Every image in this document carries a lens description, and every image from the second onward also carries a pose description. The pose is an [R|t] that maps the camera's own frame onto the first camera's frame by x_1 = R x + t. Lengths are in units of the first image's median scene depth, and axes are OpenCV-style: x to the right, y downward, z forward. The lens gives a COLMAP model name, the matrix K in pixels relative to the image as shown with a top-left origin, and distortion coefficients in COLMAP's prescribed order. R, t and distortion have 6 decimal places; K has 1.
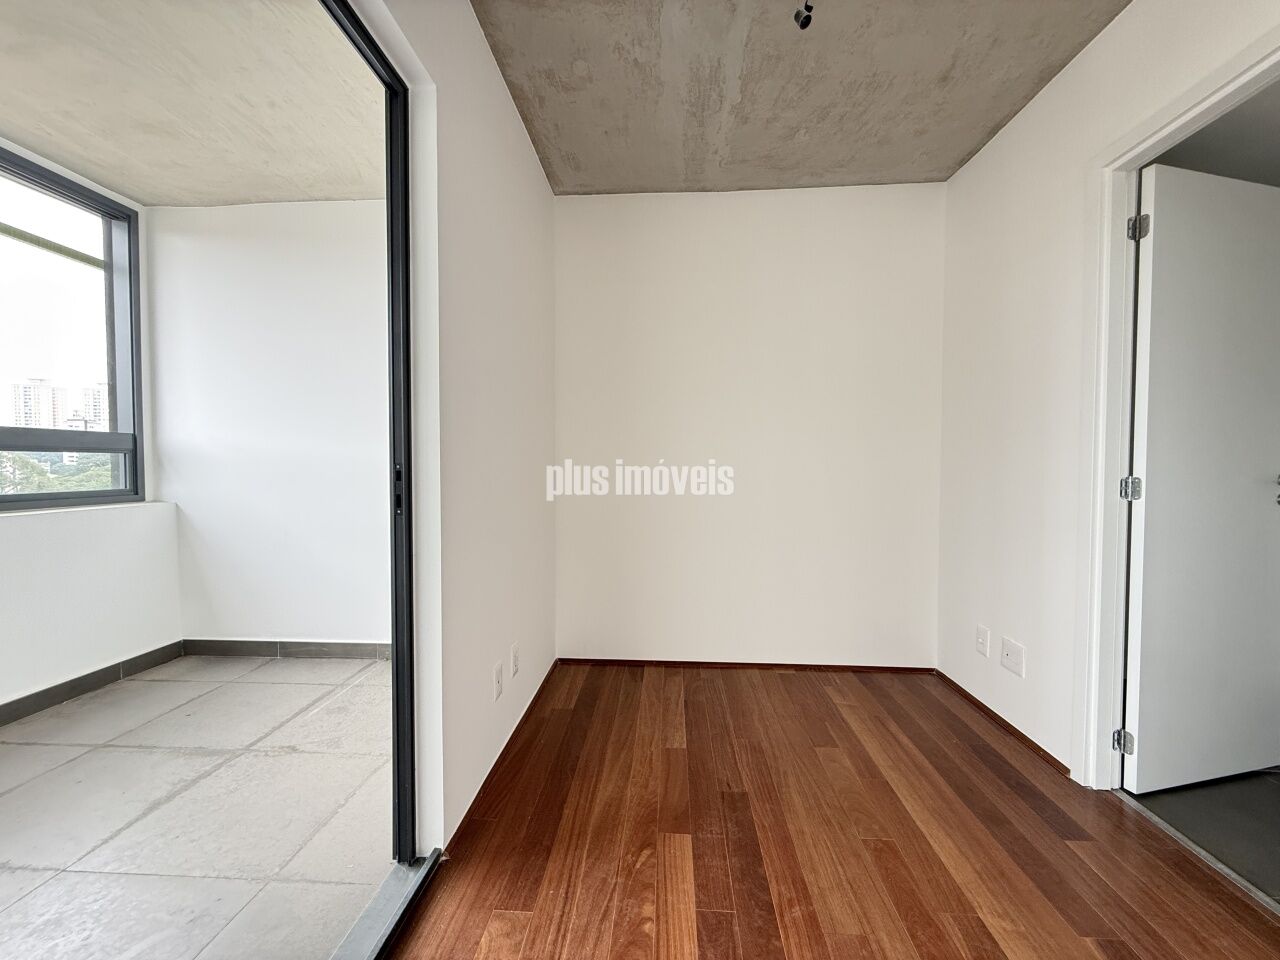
lens RADIAL K [[510.8, 0, 639.4], [0, 510.8, 479.0], [0, 0, 1]] dist [-0.002001, -0.000100]
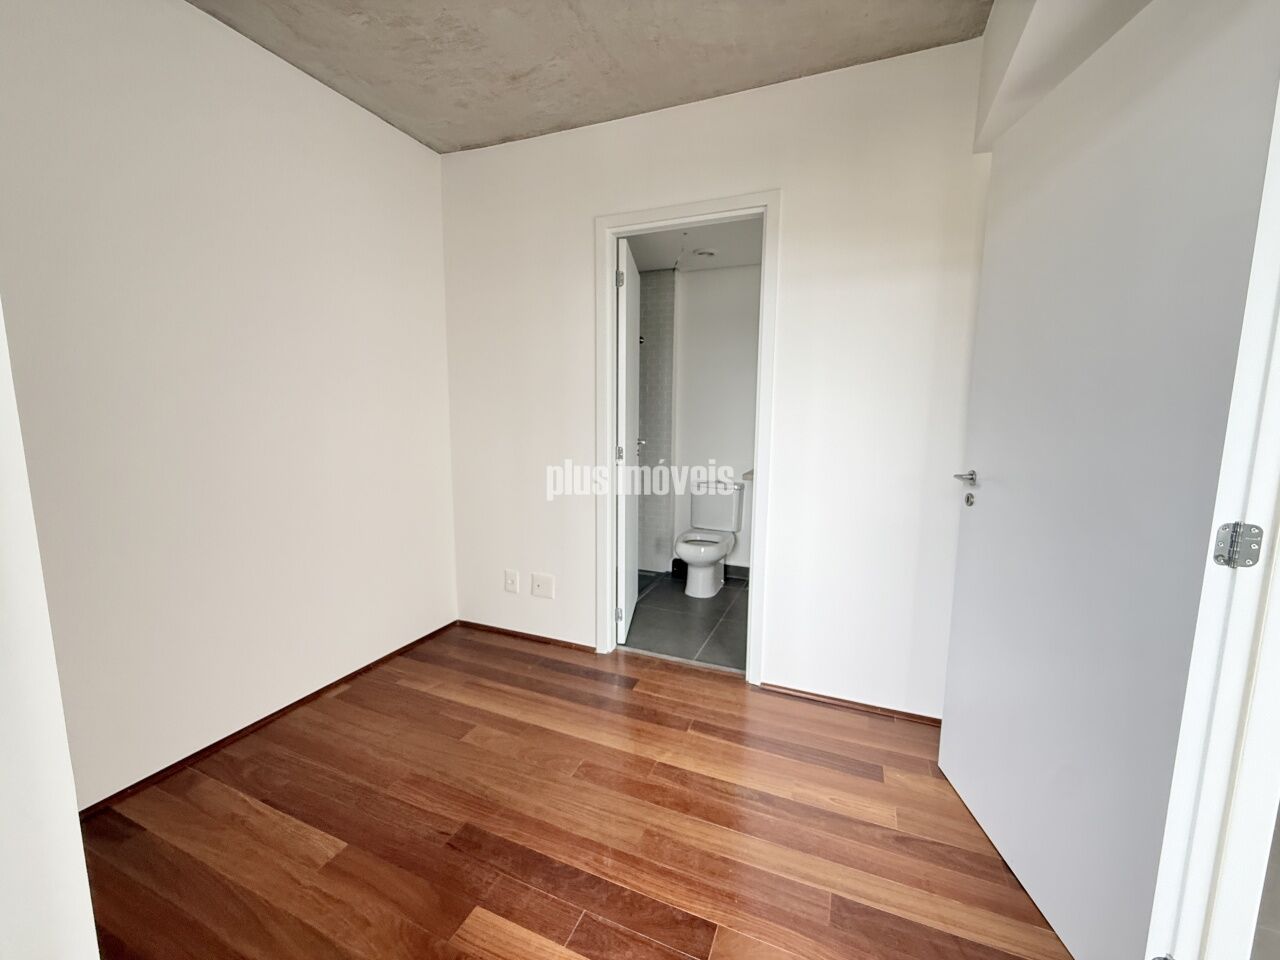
lens RADIAL K [[510.8, 0, 641.0], [0, 510.8, 479.4], [0, 0, 1]] dist [-0.002001, -0.000100]
pose [[0.330967, -0.120790, 0.935880, -0.449294], [0.016882, 0.992373, 0.122111, -0.091065], [-0.943491, -0.024615, 0.330481, 0.418345]]
